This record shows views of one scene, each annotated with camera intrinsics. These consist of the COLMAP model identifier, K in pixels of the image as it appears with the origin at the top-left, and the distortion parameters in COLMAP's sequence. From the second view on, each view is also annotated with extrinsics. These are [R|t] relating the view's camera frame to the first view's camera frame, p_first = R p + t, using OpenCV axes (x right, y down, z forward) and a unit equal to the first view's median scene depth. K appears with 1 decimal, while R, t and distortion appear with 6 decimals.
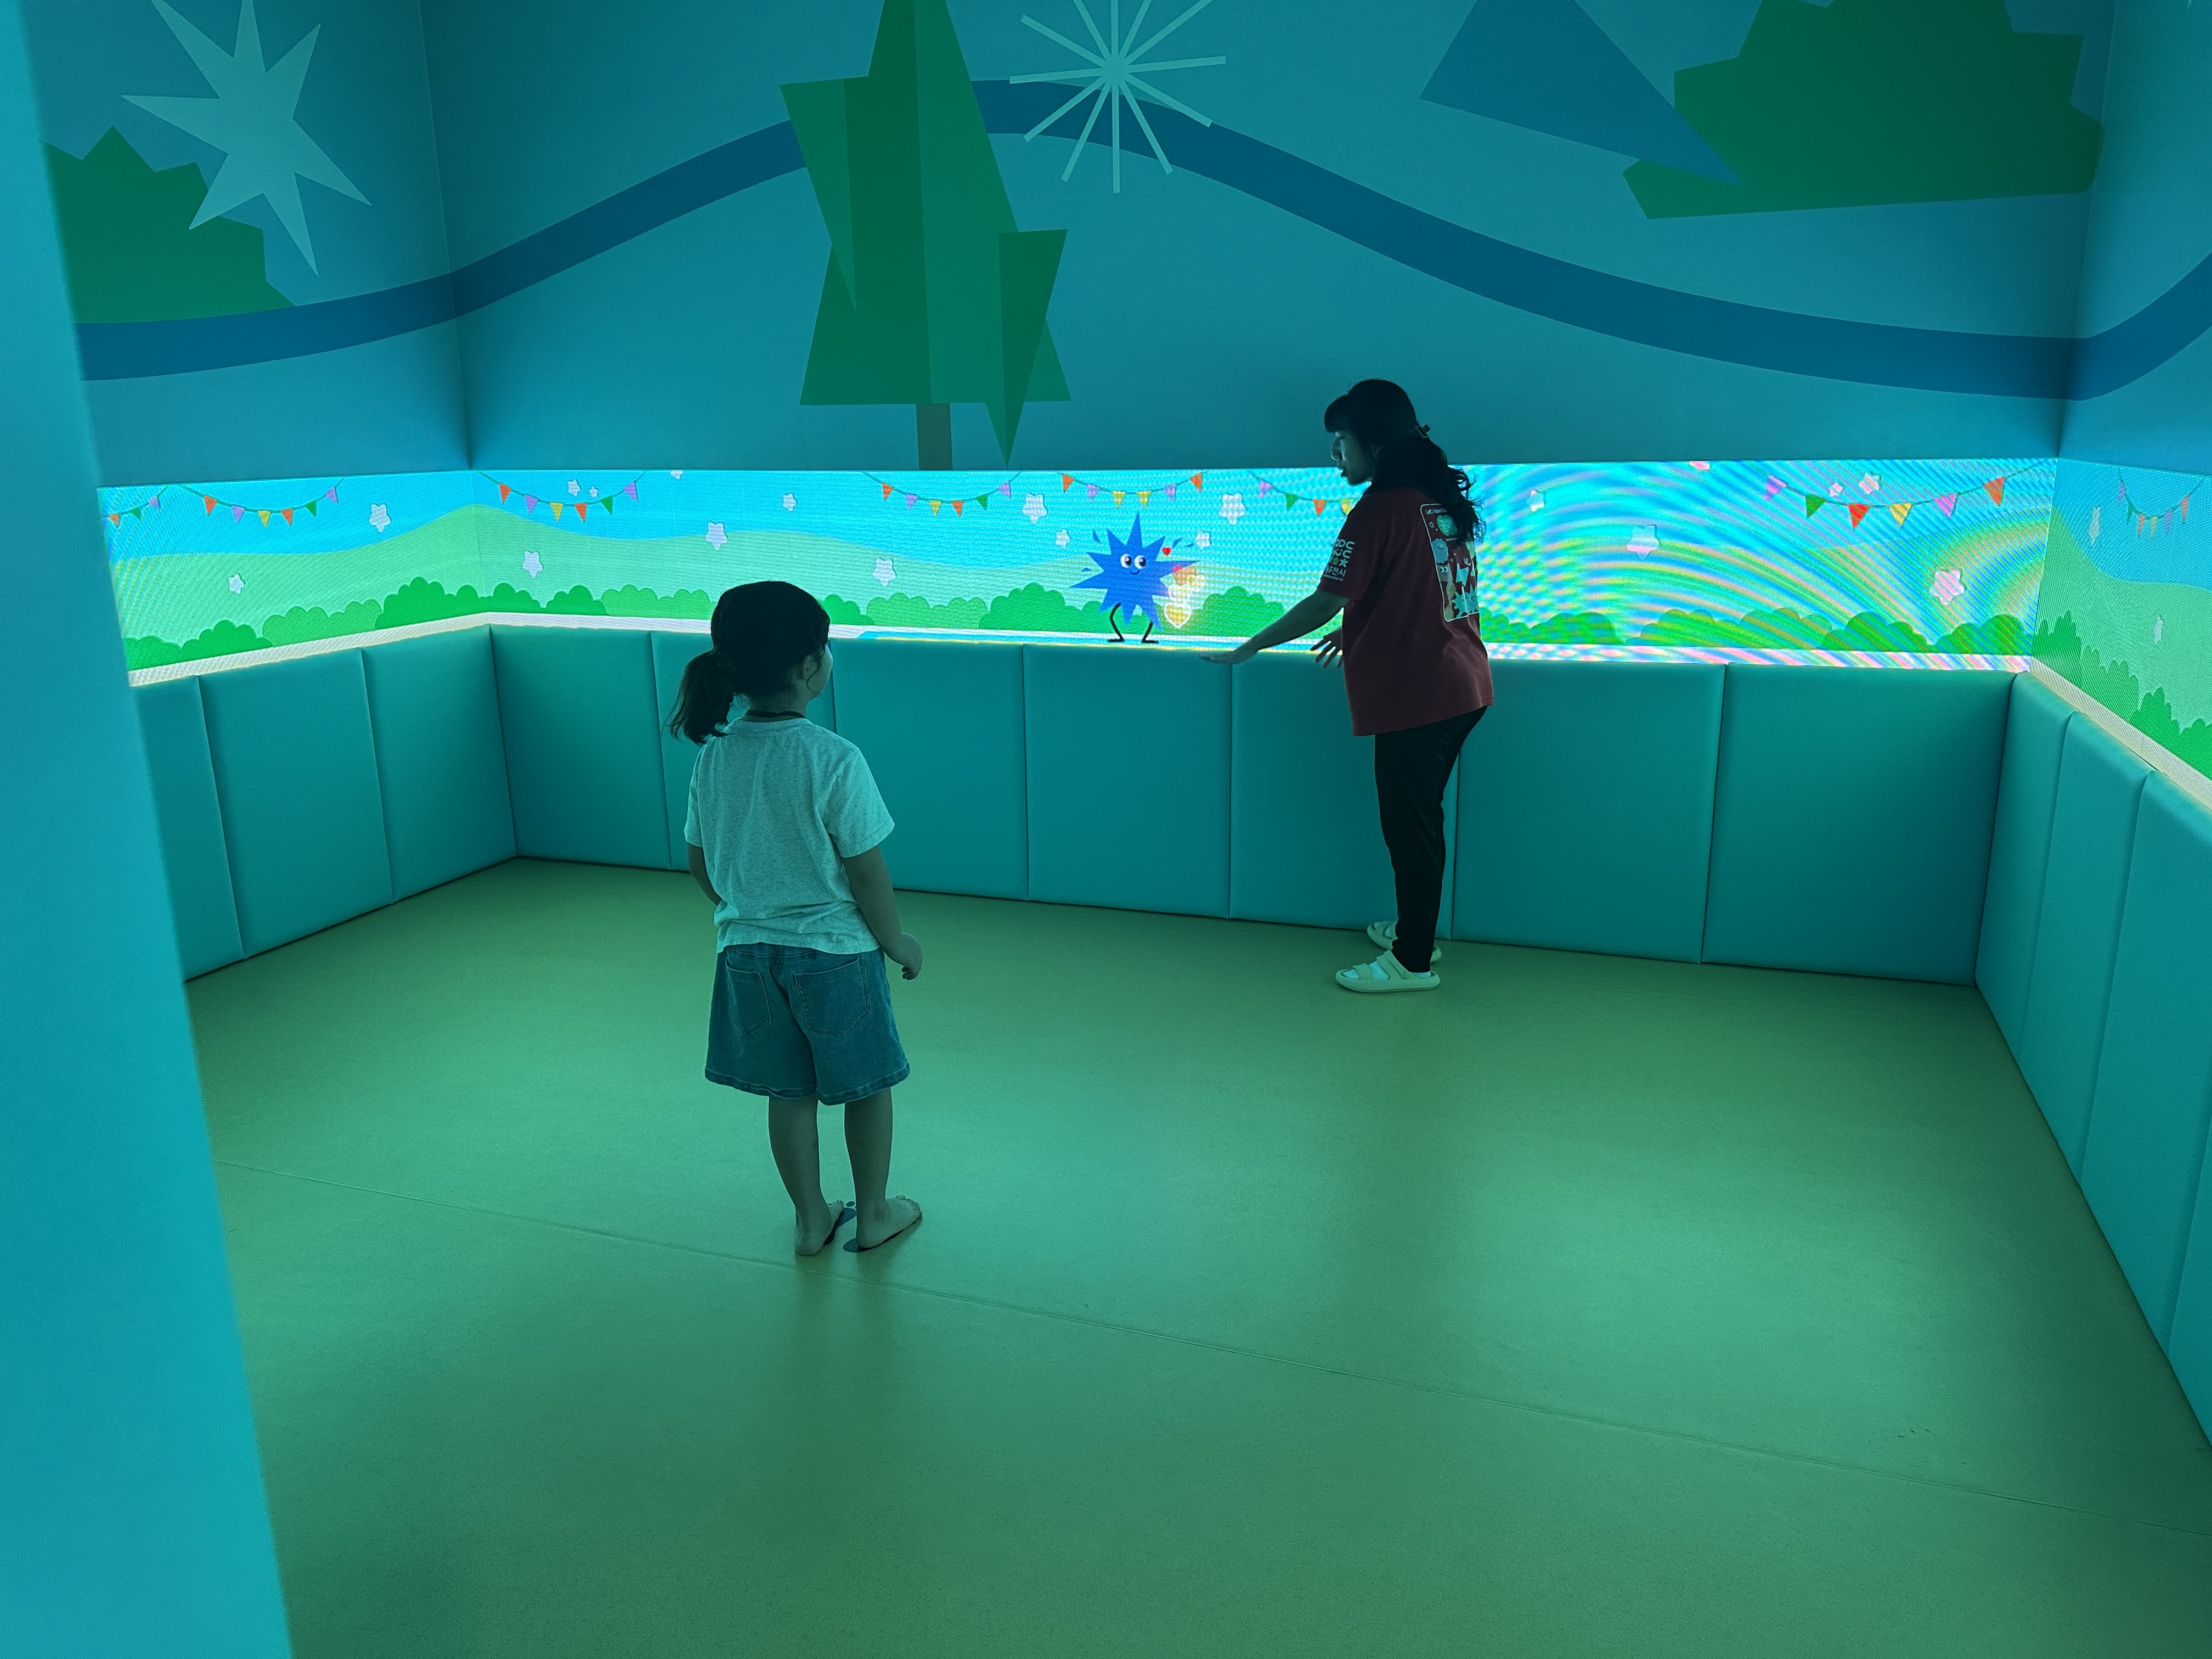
lens RADIAL K [[1582.8, 0, 1100.4], [0, 1582.8, 815.7], [0, 0, 1]] dist [0.051115, -0.054298]
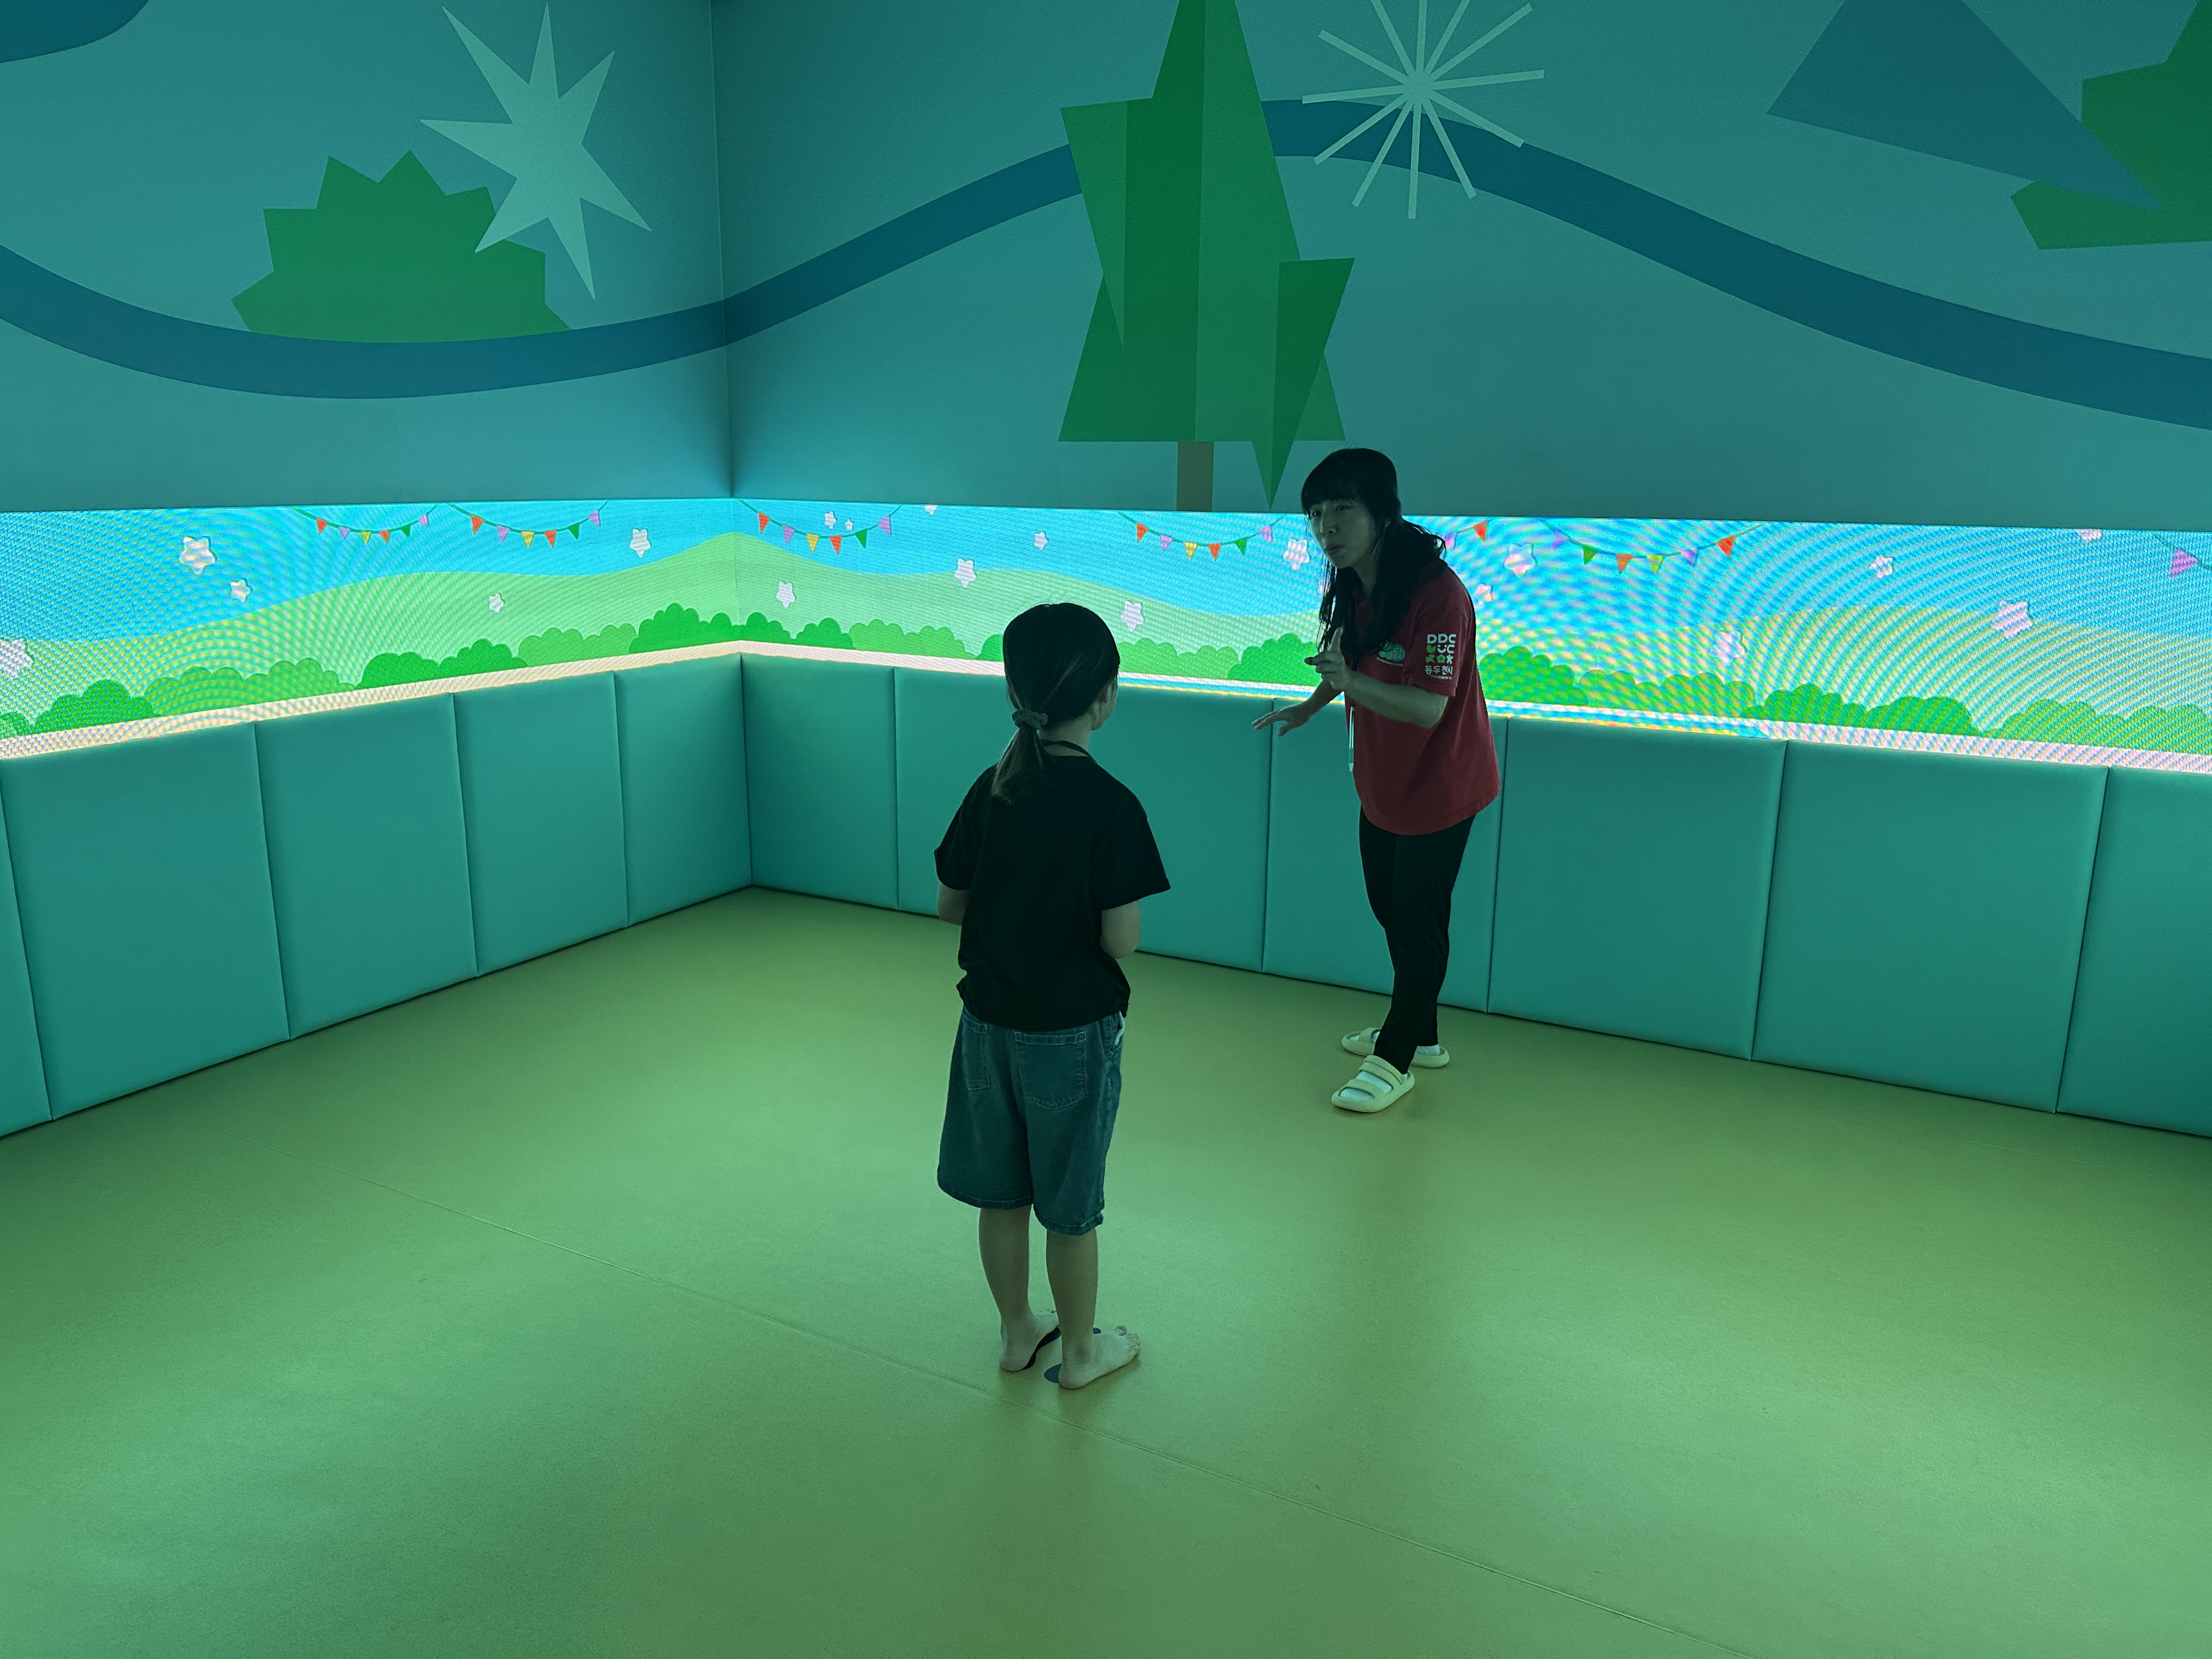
lens RADIAL K [[1538.6, 0, 1106.0], [0, 1538.6, 829.5], [0, 0, 1]] dist [-0.005999, -0.005023]
pose [[0.988454, 0.060855, -0.138766, -0.018952], [-0.063260, 0.997913, -0.012983, -0.014357], [0.137687, 0.021611, 0.990240, 0.097421]]
